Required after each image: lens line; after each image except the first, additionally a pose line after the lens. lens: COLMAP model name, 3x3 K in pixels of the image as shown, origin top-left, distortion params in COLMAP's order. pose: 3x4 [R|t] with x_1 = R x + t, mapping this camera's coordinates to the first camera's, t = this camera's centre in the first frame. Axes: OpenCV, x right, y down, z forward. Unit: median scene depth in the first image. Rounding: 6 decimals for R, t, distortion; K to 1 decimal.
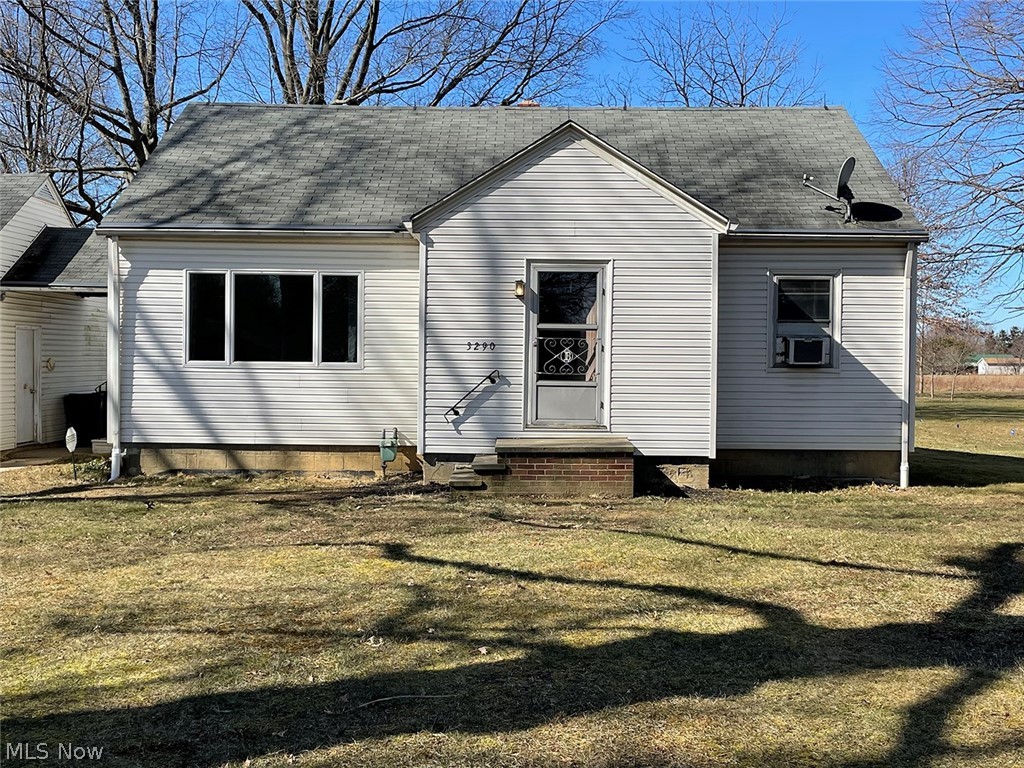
lens RADIAL K [[1148.6, 0, 512.2], [0, 1148.6, 385.3], [0, 0, 1]] dist [0.015966, 0.000000]
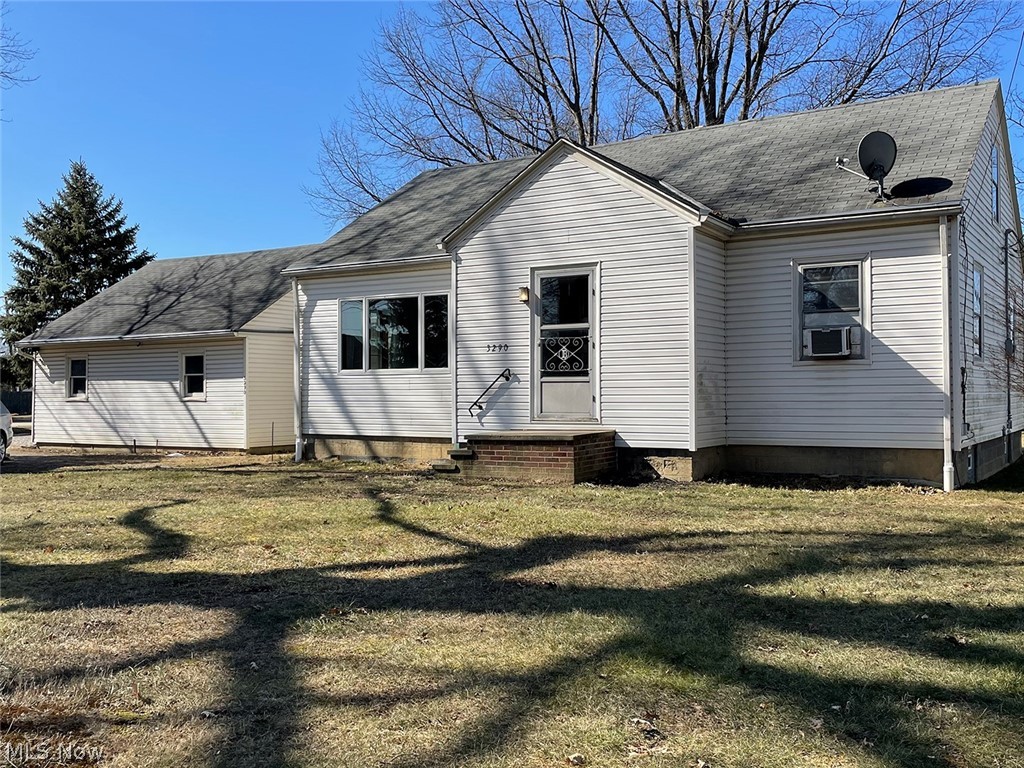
lens RADIAL K [[981.6, 0, 512.5], [0, 981.6, 383.2], [0, 0, 1]] dist [0.009407, 0.000000]
pose [[0.851188, -0.019438, -0.524501, 0.457228], [0.002025, 0.999428, -0.033754, 0.030949], [0.524857, 0.027669, 0.850741, 0.177439]]
